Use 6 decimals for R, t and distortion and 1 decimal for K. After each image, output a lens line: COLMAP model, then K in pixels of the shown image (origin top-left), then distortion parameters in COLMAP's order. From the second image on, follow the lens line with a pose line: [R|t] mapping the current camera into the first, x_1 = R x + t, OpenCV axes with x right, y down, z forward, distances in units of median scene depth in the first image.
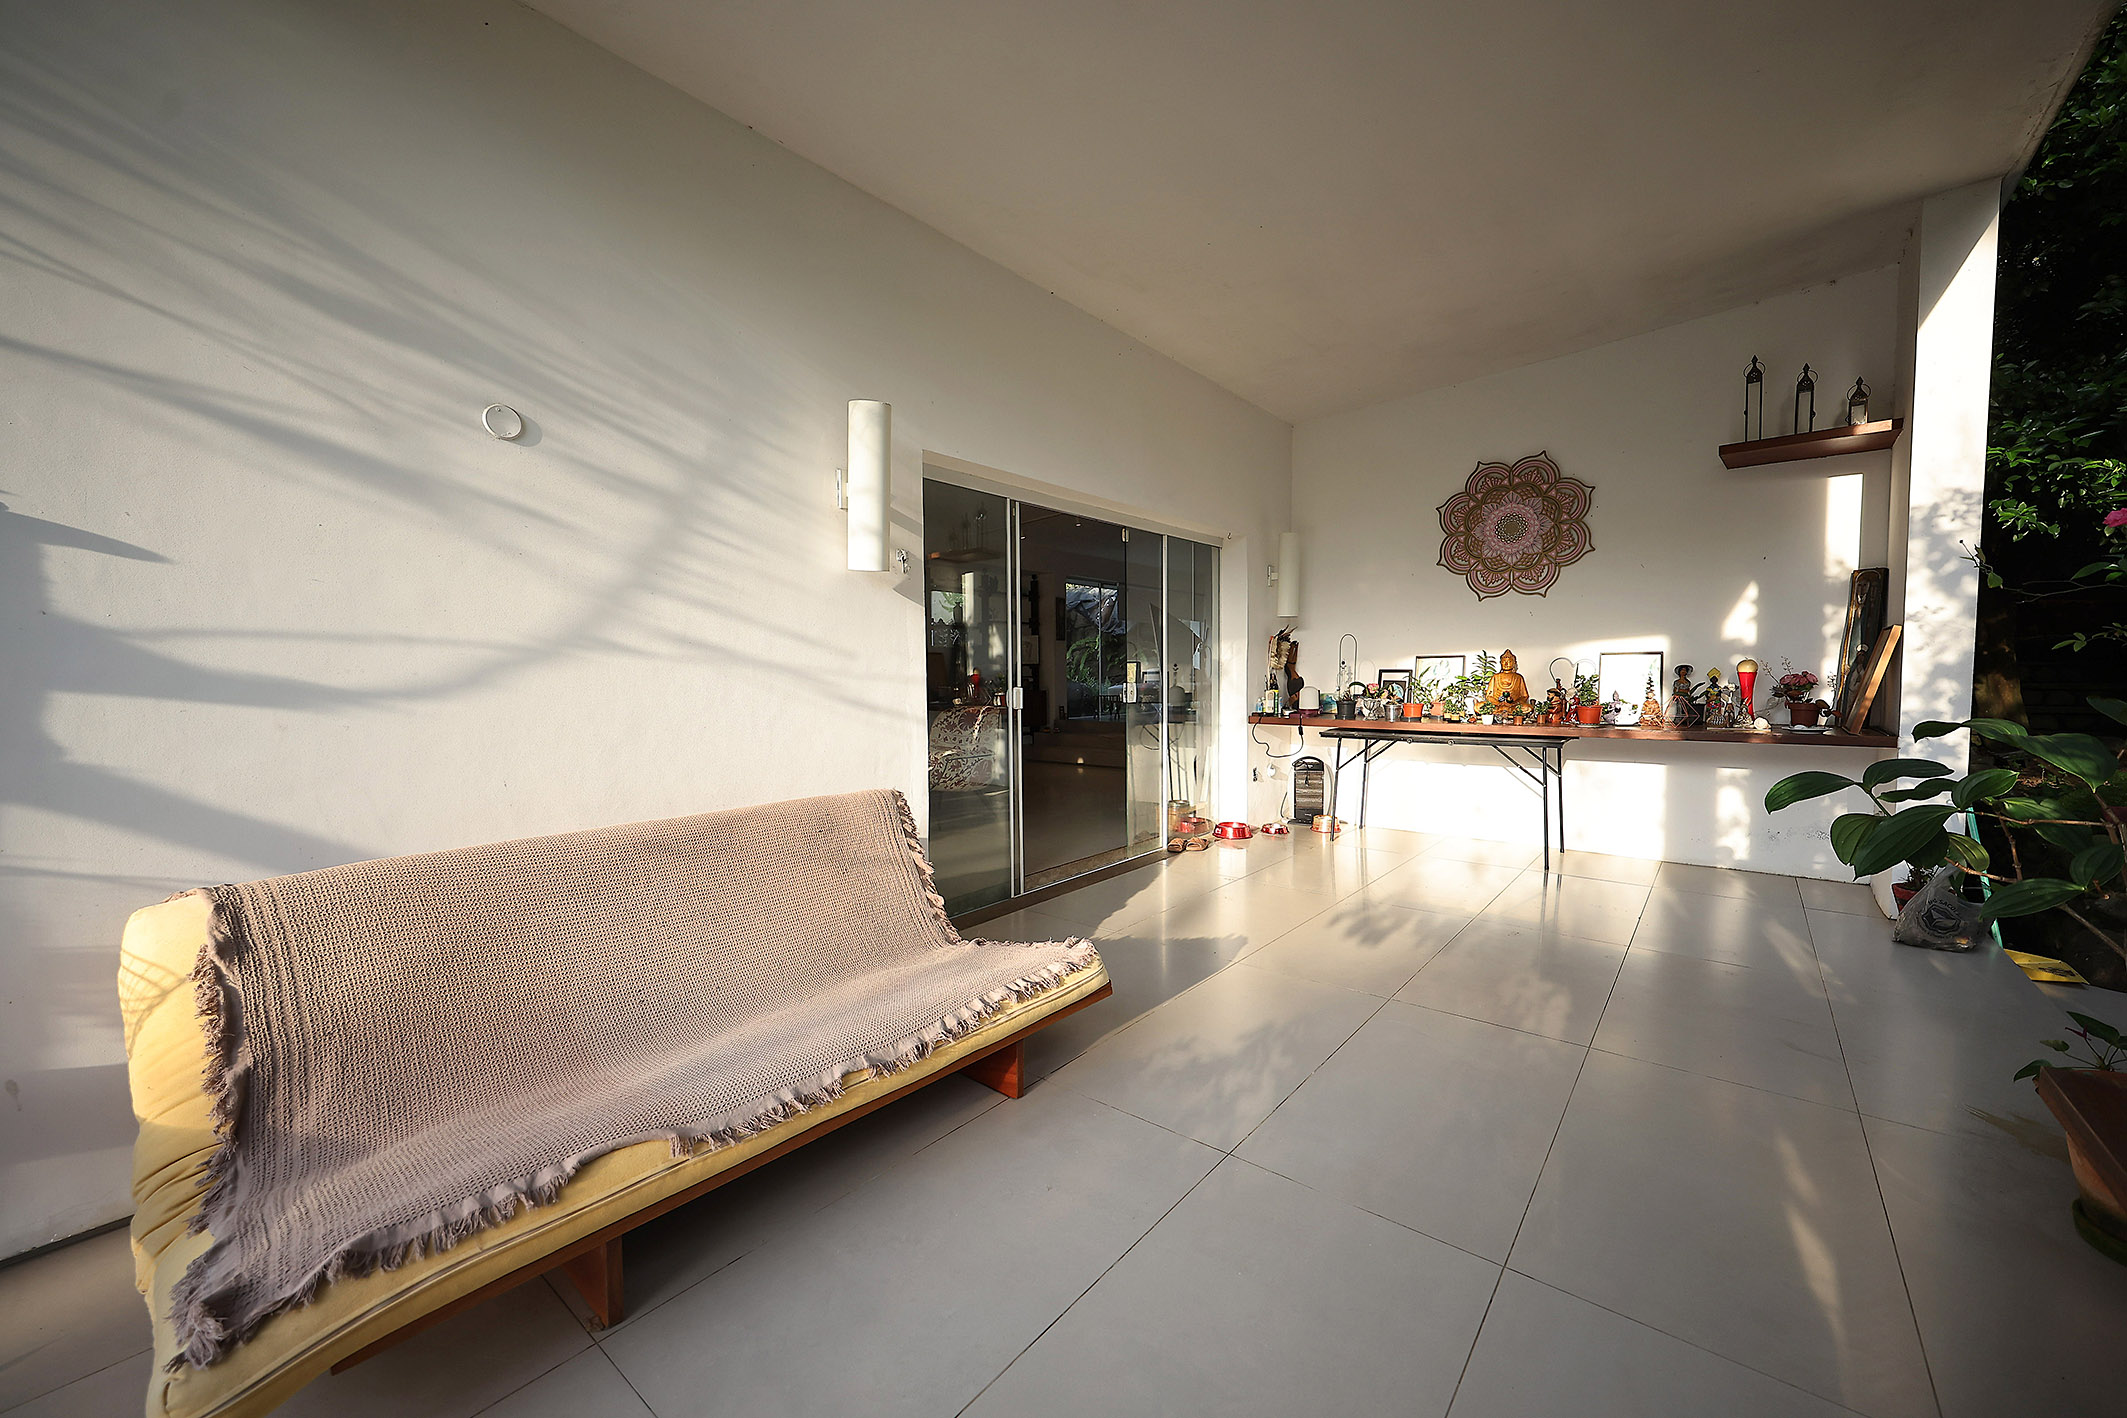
lens RADIAL K [[909.8, 0, 1031.1], [0, 909.8, 698.8], [0, 0, 1]] dist [0.003249, 0.000021]
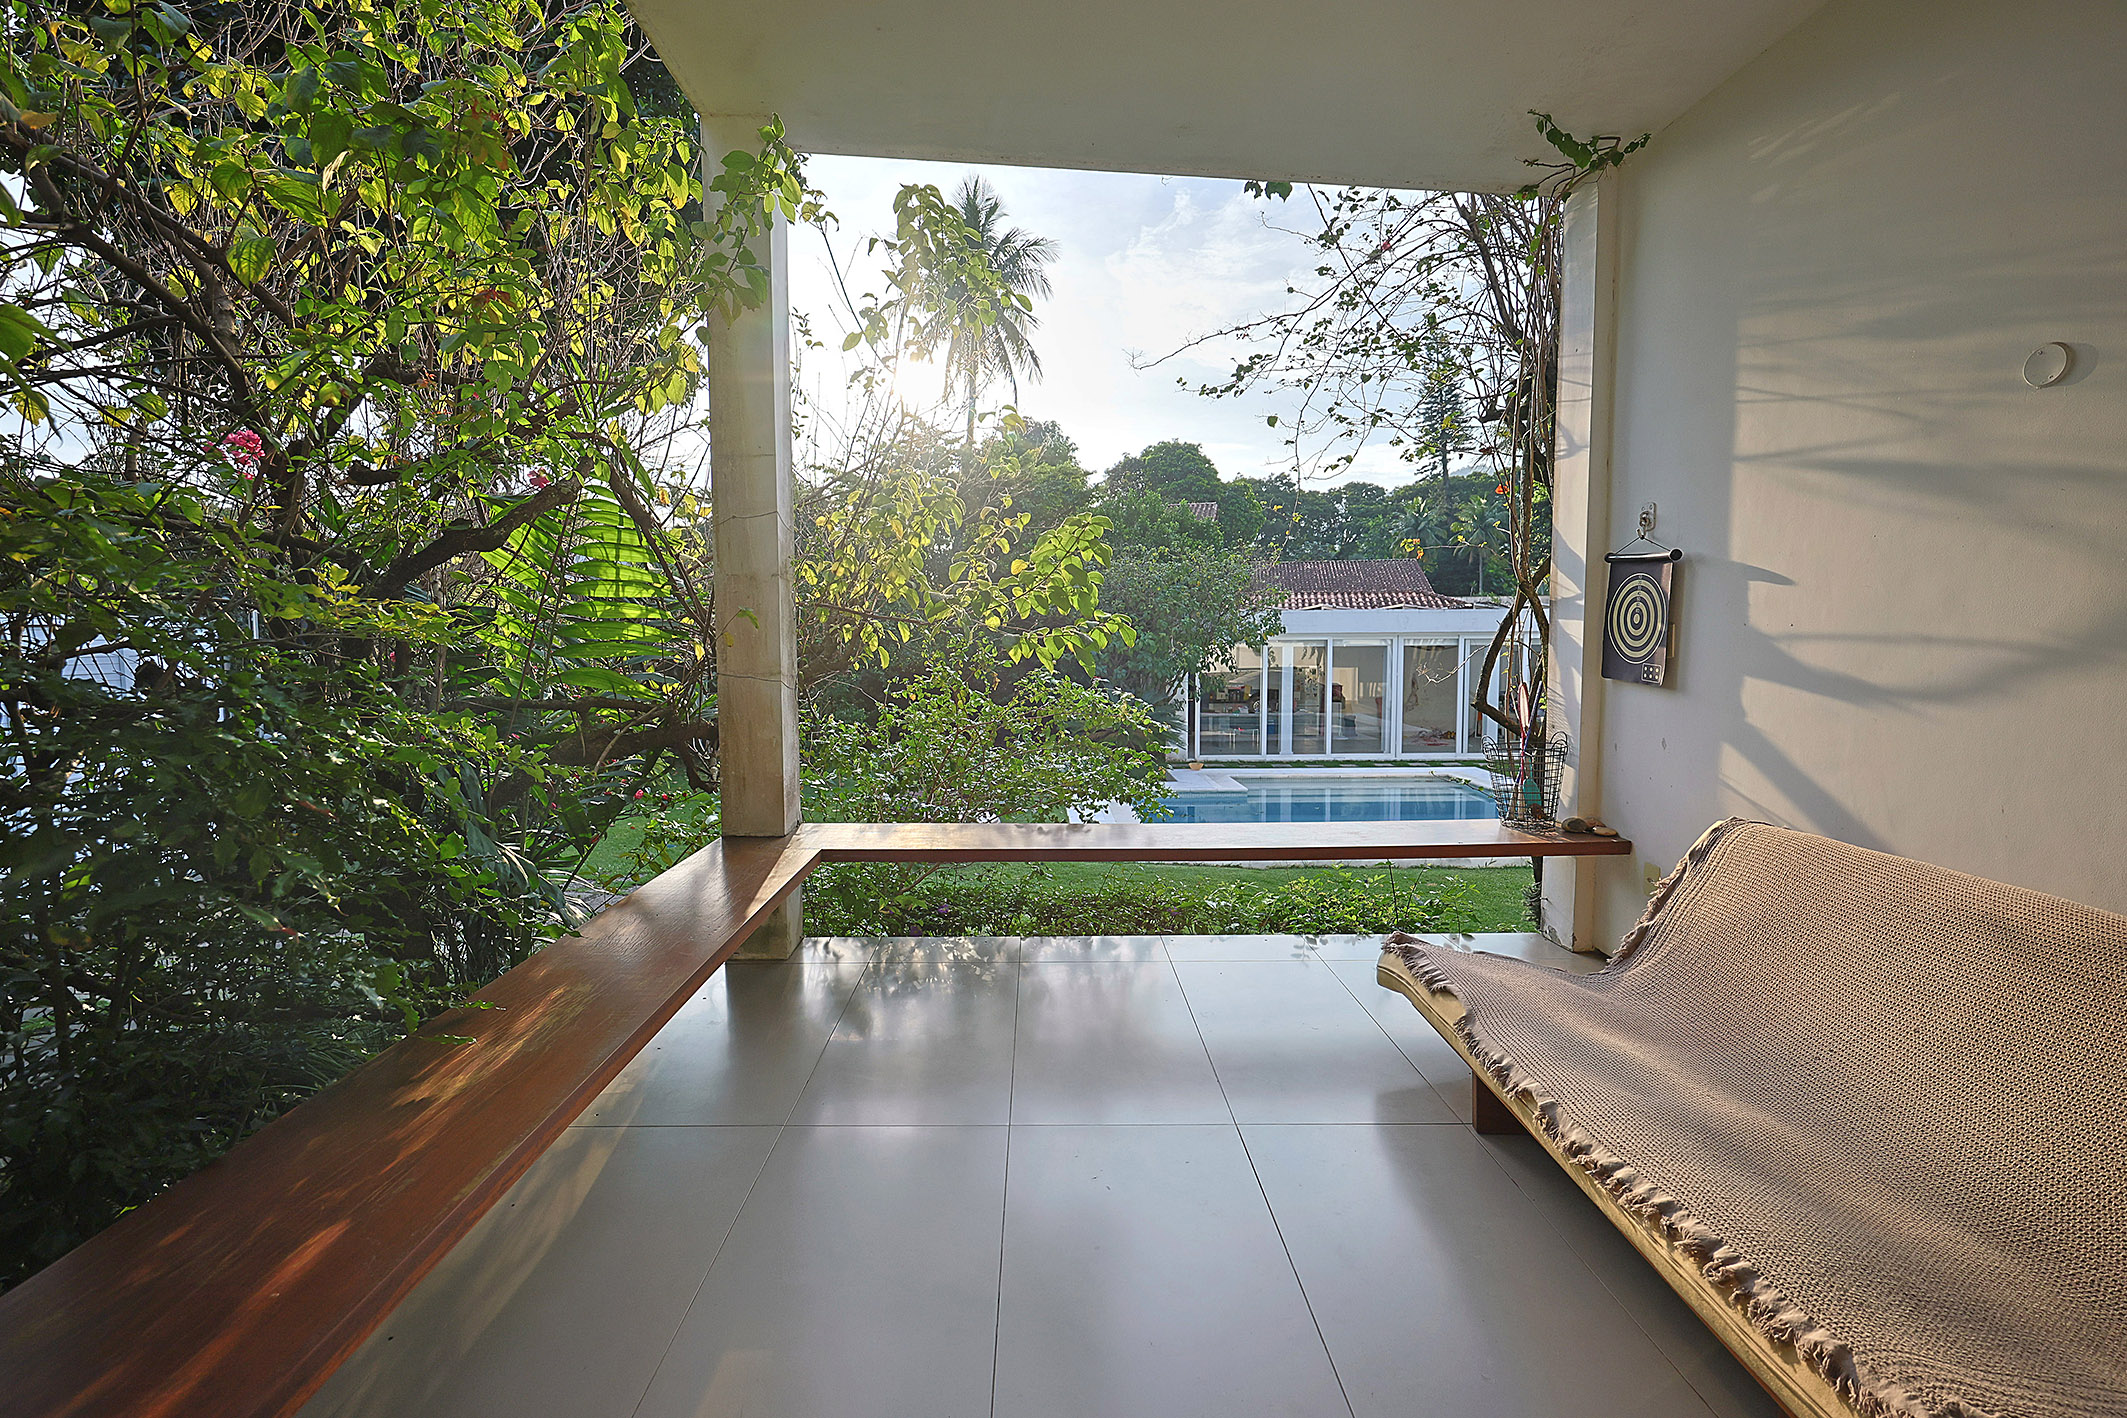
lens RADIAL K [[909.8, 0, 1031.1], [0, 909.8, 698.8], [0, 0, 1]] dist [0.003249, 0.000021]
pose [[-0.793195, 0.052117, -0.606733, 0.562719], [-0.010037, 0.995077, 0.098596, -0.073804], [0.608885, 0.084296, -0.788767, 0.986151]]
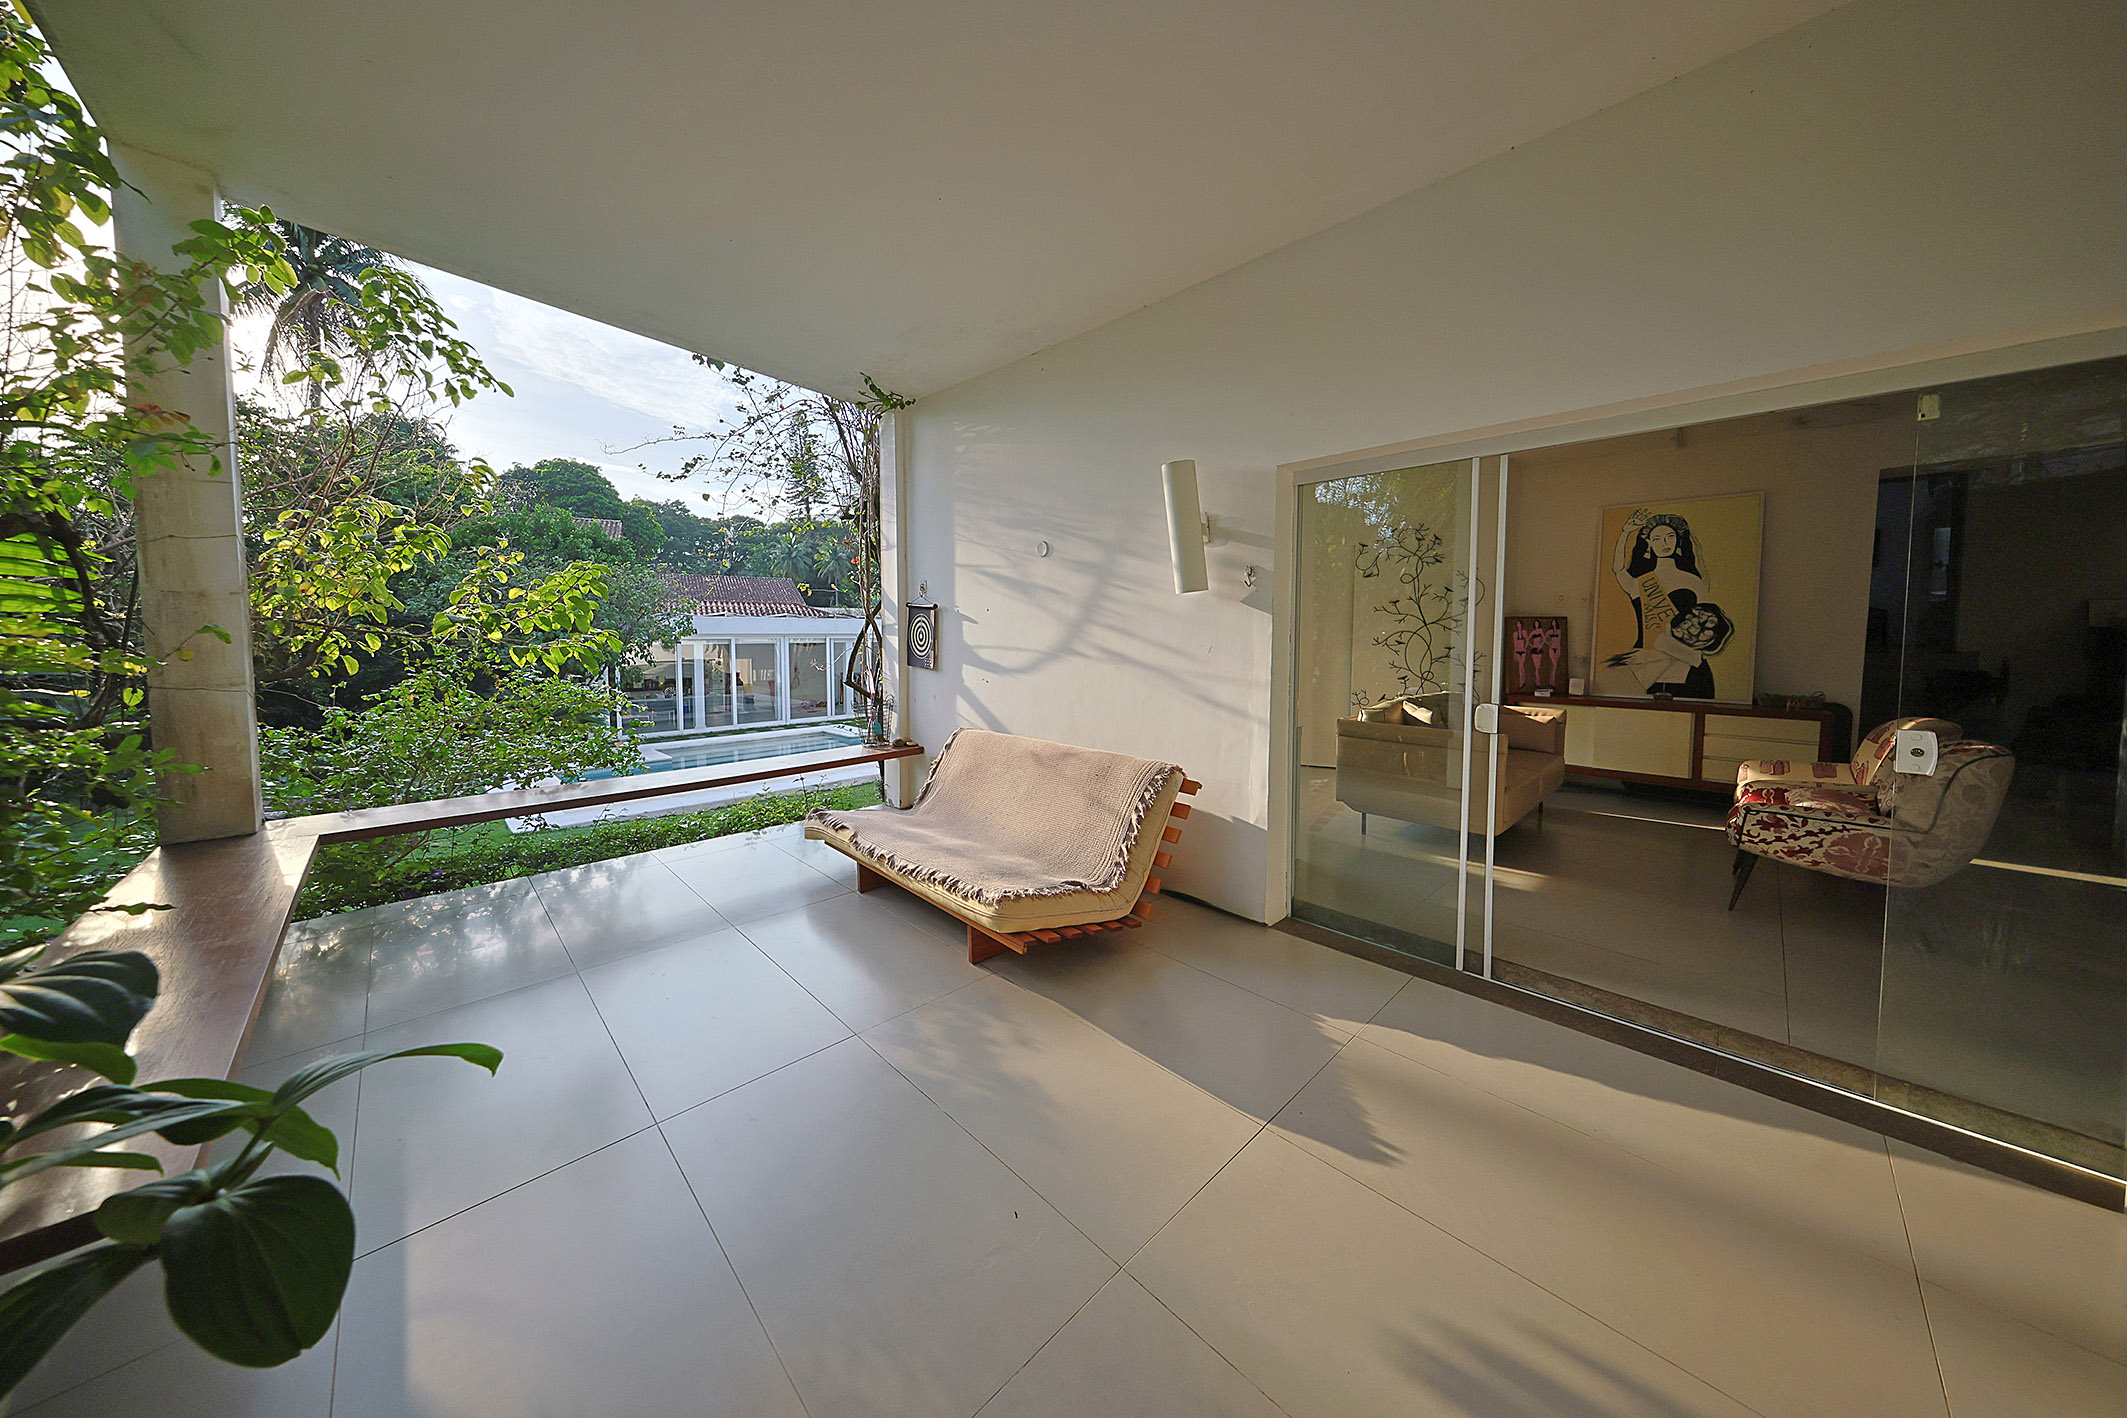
lens RADIAL K [[676.6, 0, 1072.1], [0, 676.6, 667.8], [0, 0, 1]] dist [0.006243, 0.000005]
pose [[-0.125172, 0.056673, -0.990515, 0.927078], [-0.034160, 0.997529, 0.061391, -0.108638], [0.991547, 0.041521, -0.122927, 1.137233]]
